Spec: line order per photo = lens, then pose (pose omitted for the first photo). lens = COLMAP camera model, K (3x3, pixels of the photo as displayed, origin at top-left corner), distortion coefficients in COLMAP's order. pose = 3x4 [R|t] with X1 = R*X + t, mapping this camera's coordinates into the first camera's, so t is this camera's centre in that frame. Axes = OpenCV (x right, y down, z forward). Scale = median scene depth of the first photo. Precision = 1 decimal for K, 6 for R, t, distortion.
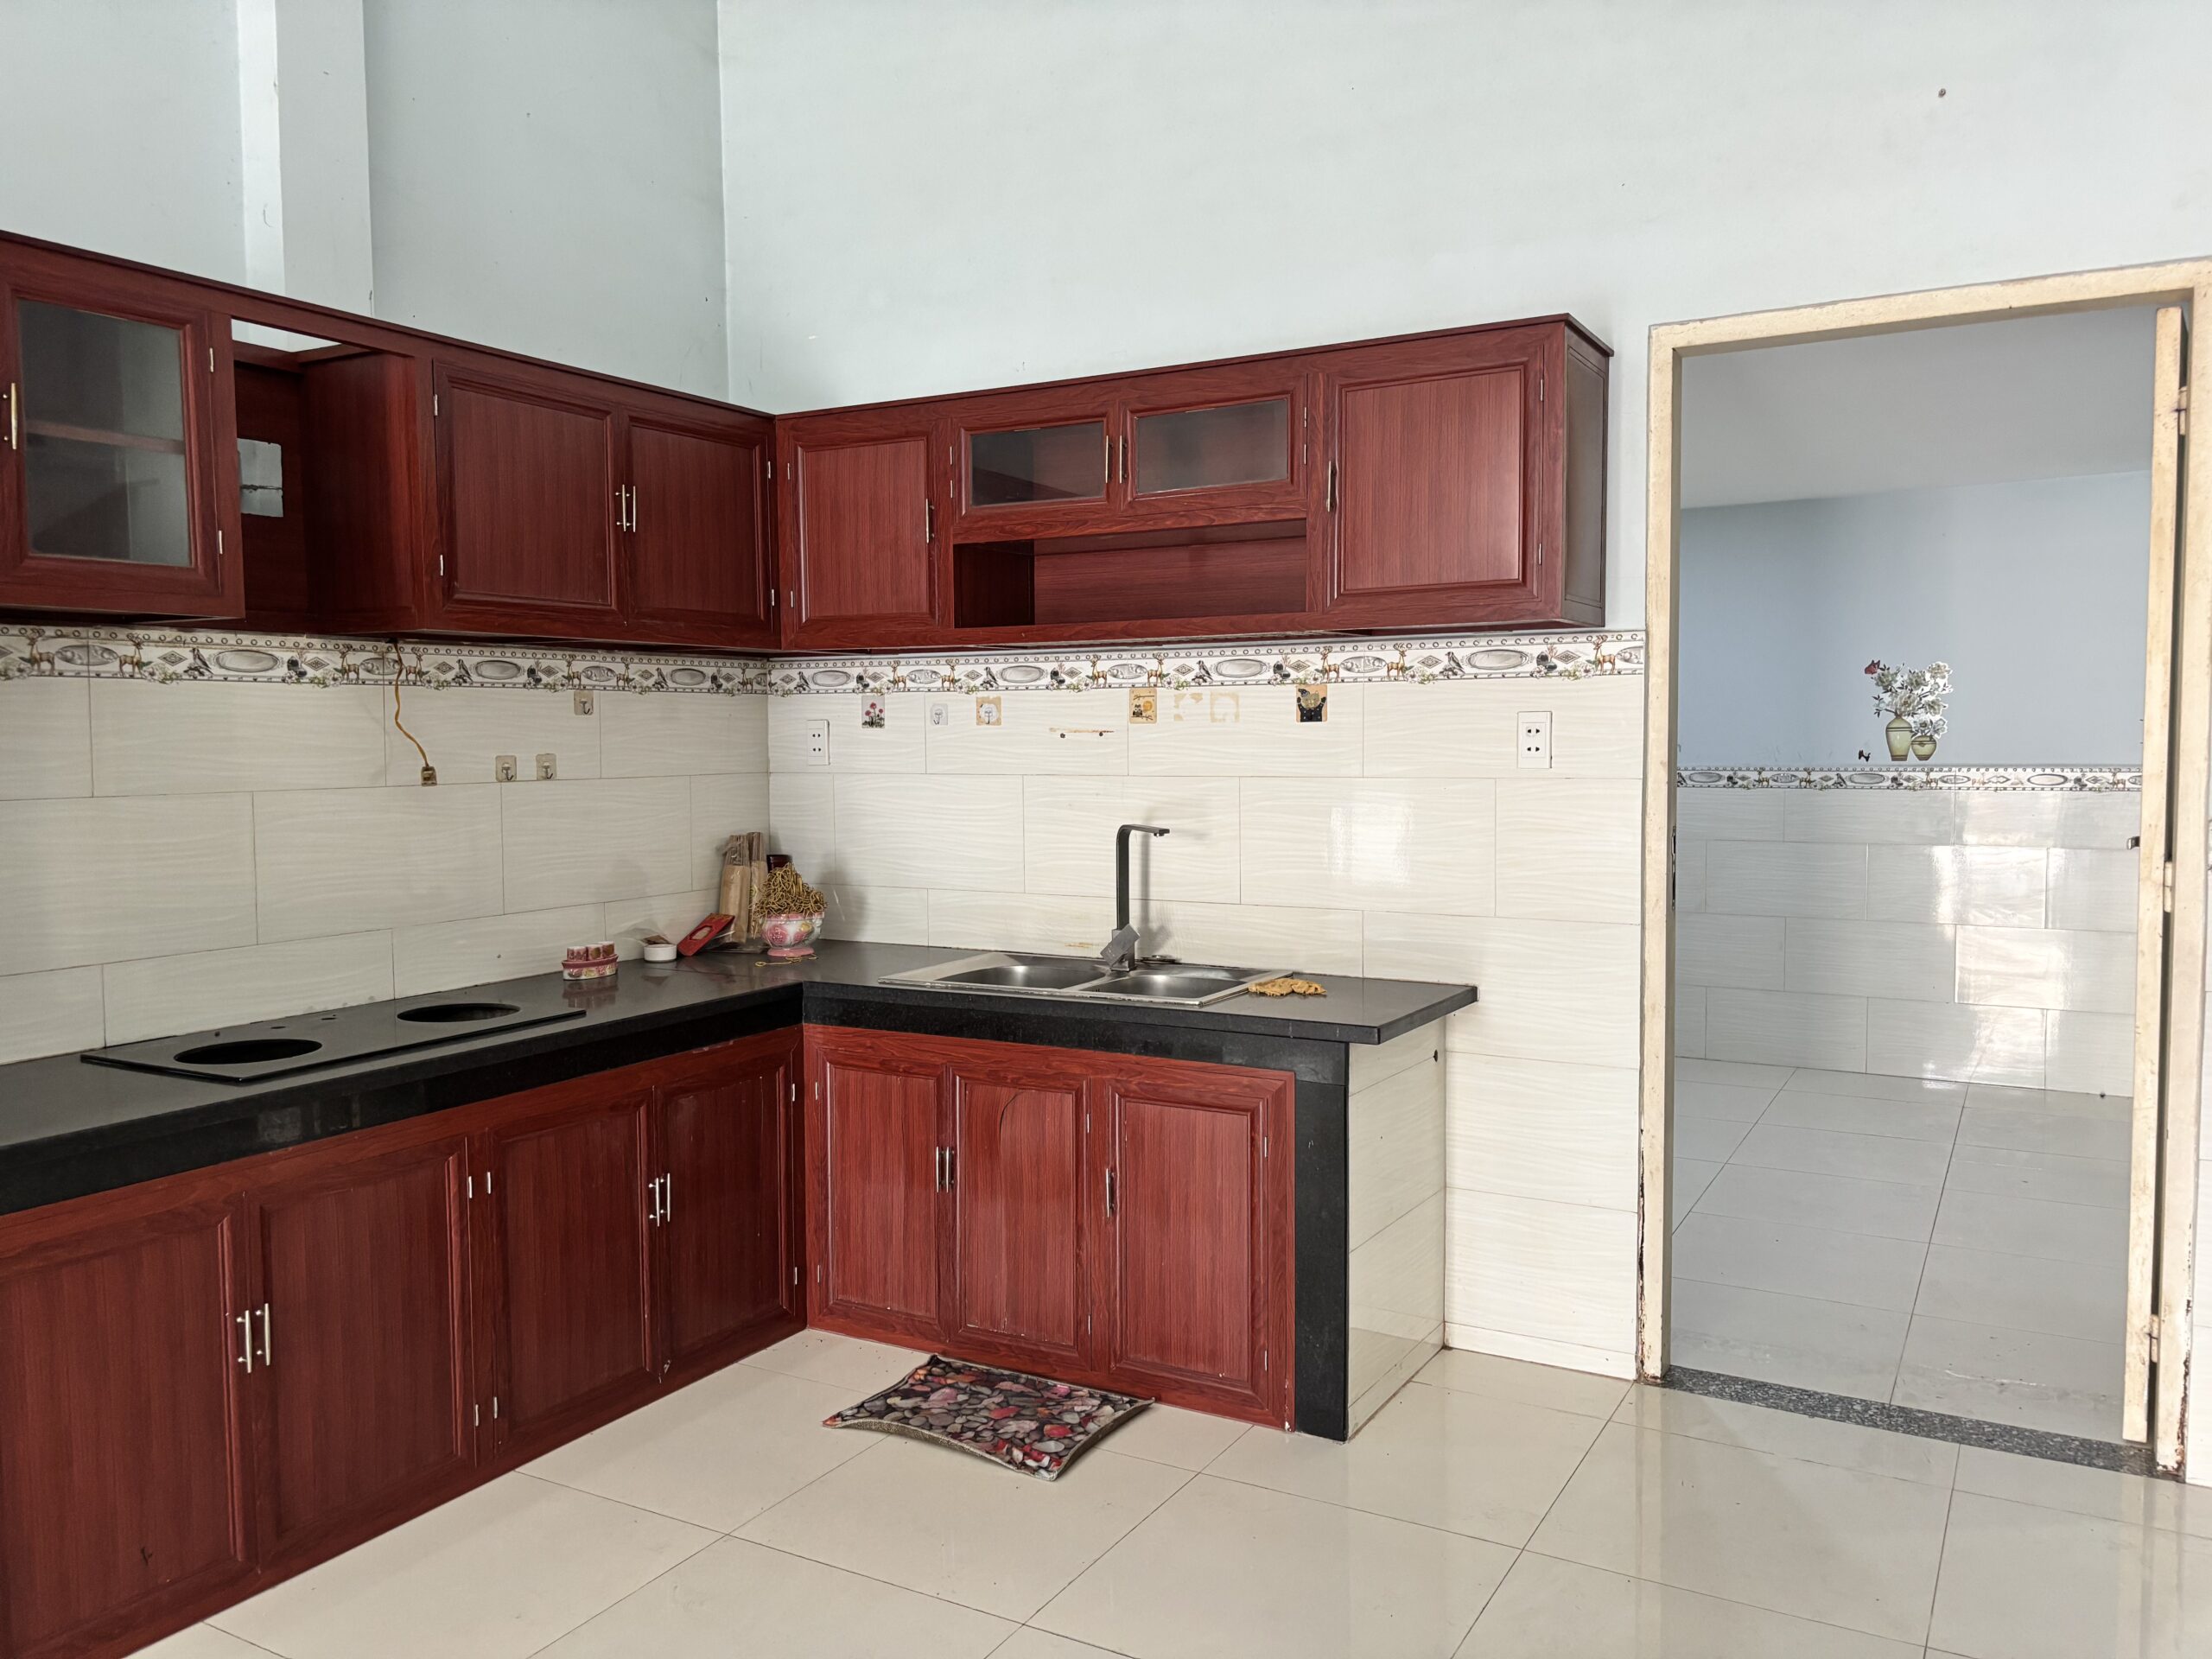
lens RADIAL K [[1669.9, 0, 1106.5], [0, 1669.9, 841.4], [0, 0, 1]] dist [0.027963, -0.008738]
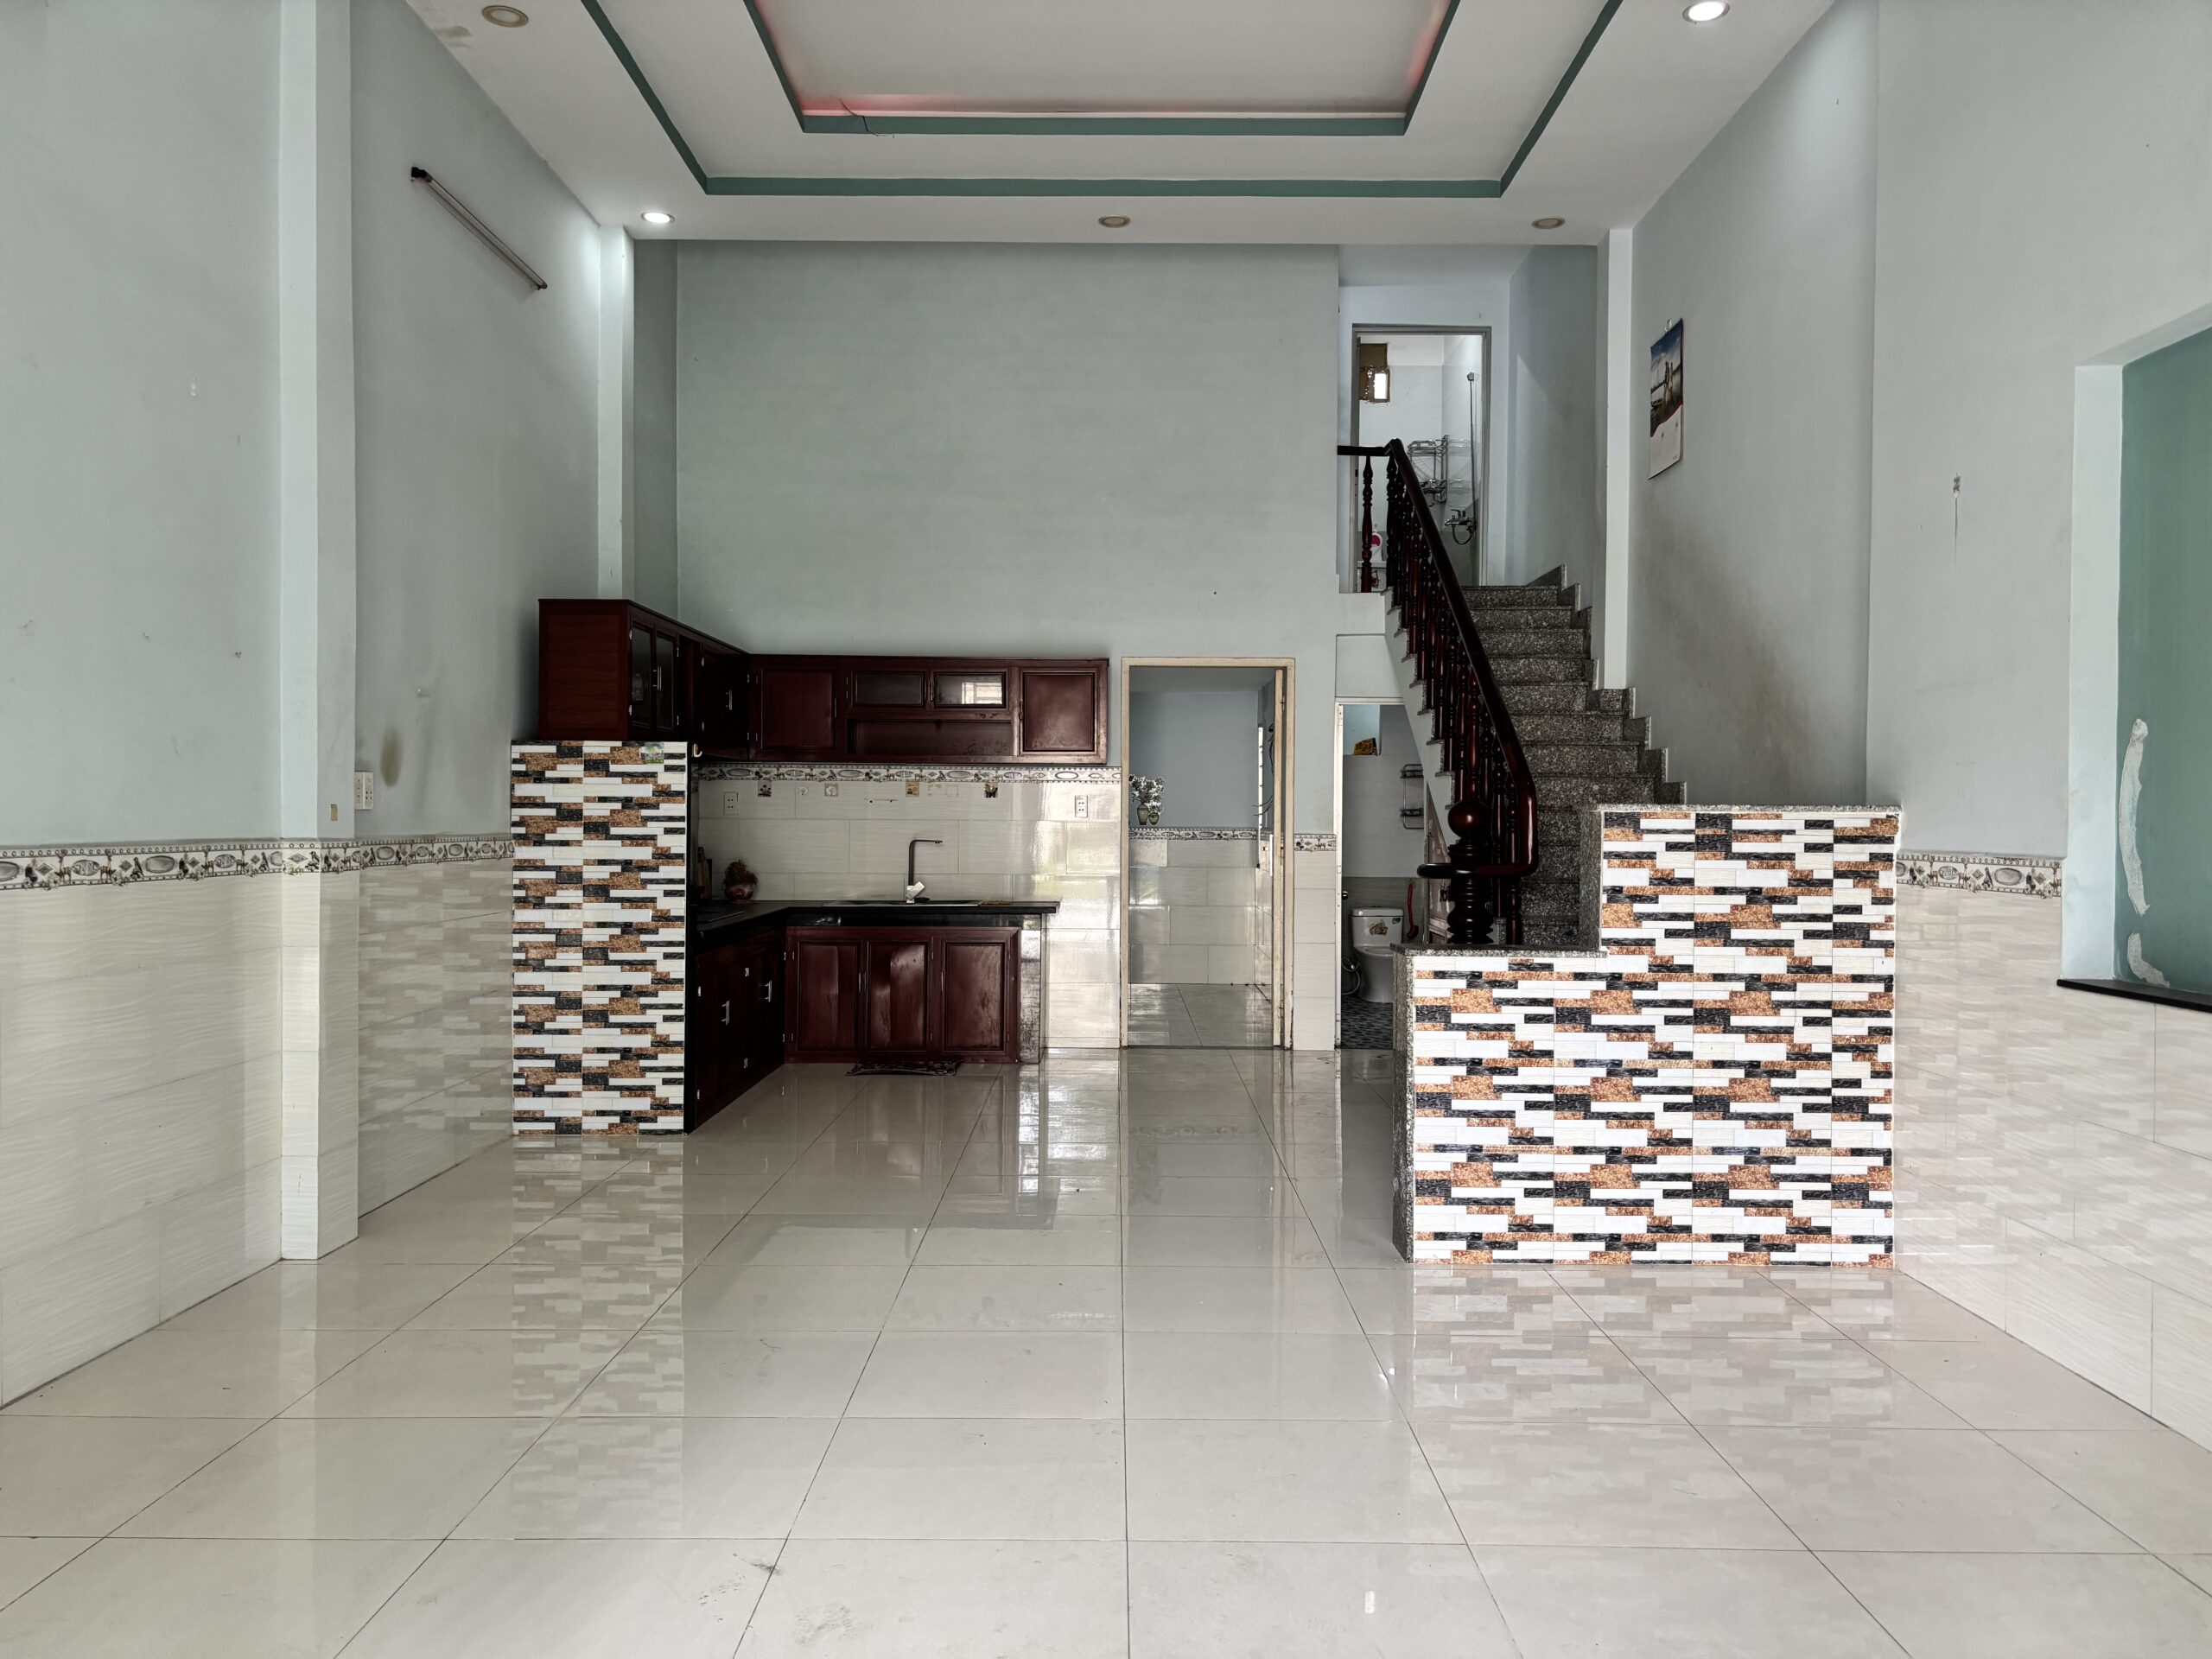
lens RADIAL K [[1669.9, 0, 1104.8], [0, 1669.9, 825.5], [0, 0, 1]] dist [0.027963, -0.008738]
pose [[0.871666, 0.012885, 0.489931, -0.534707], [0.017292, 0.998223, -0.057018, 0.063952], [-0.489795, 0.058172, 0.869895, -0.694746]]
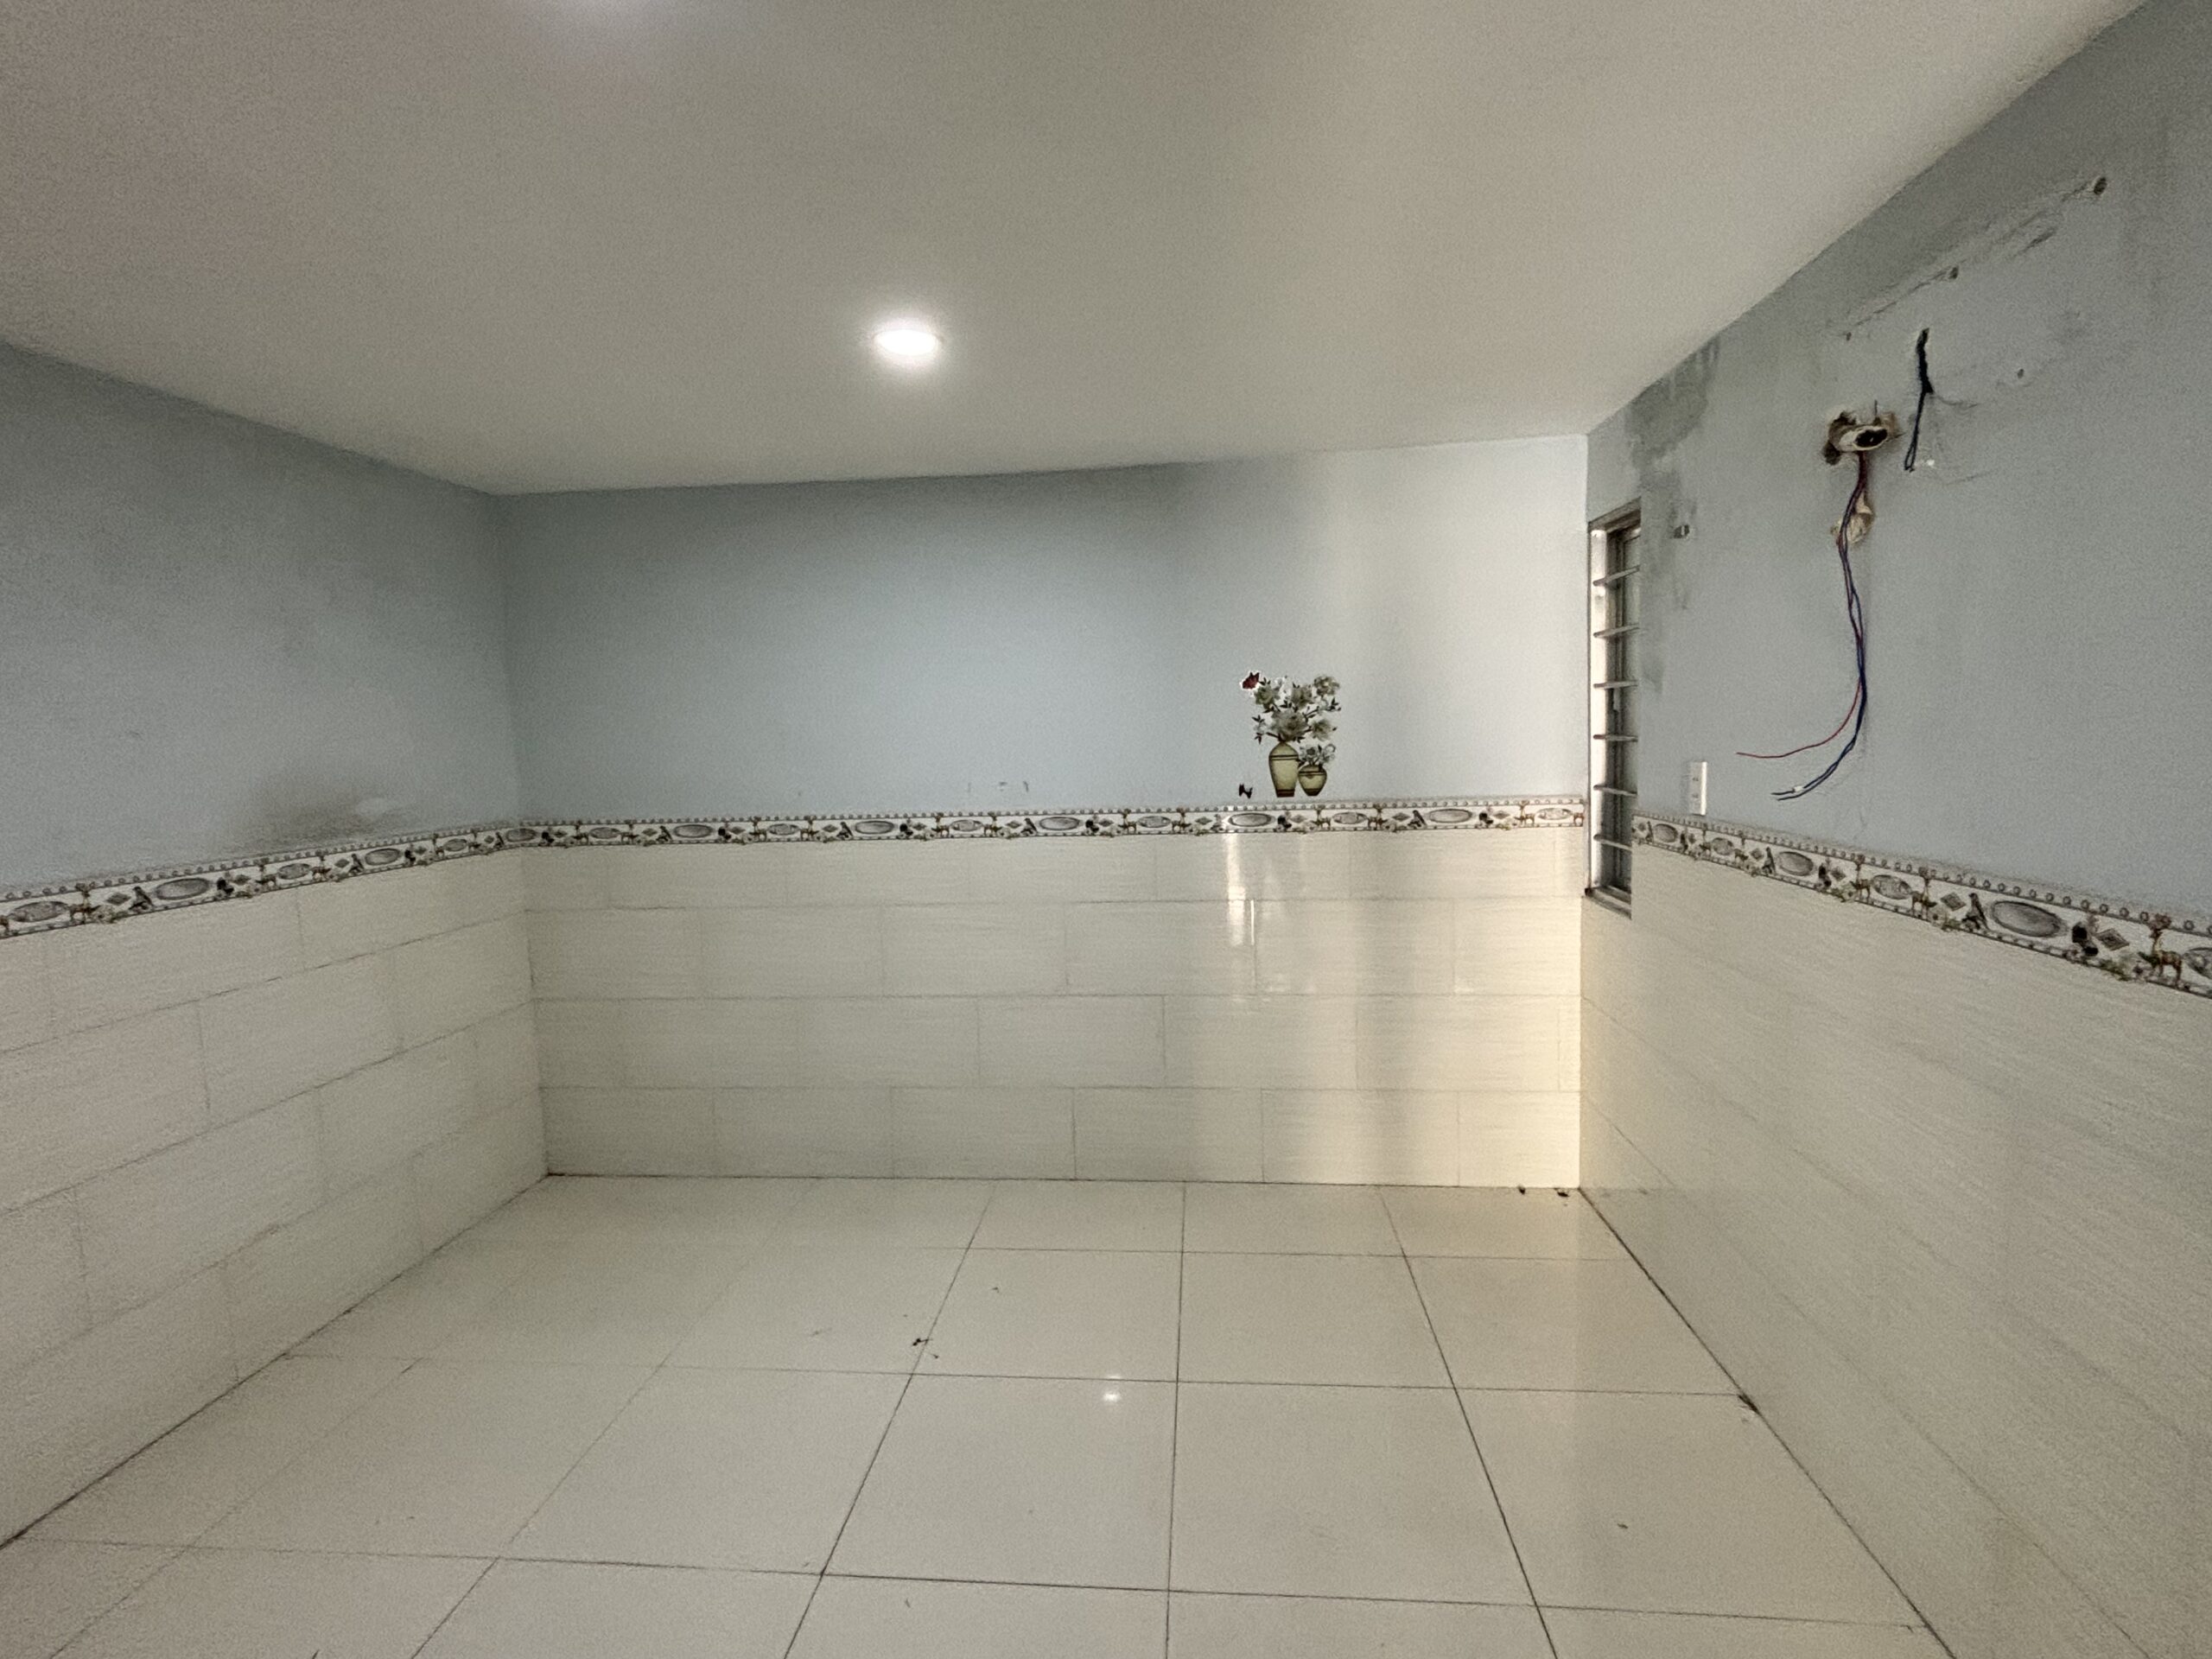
lens RADIAL K [[1098.6, 0, 1103.7], [0, 1098.6, 827.8], [0, 0, 1]] dist [0.000497, 0.000013]
pose [[0.909436, -0.050838, 0.412725, 0.176137], [0.048034, 0.998698, 0.017172, -0.046702], [-0.413060, 0.004208, 0.910694, 0.561209]]
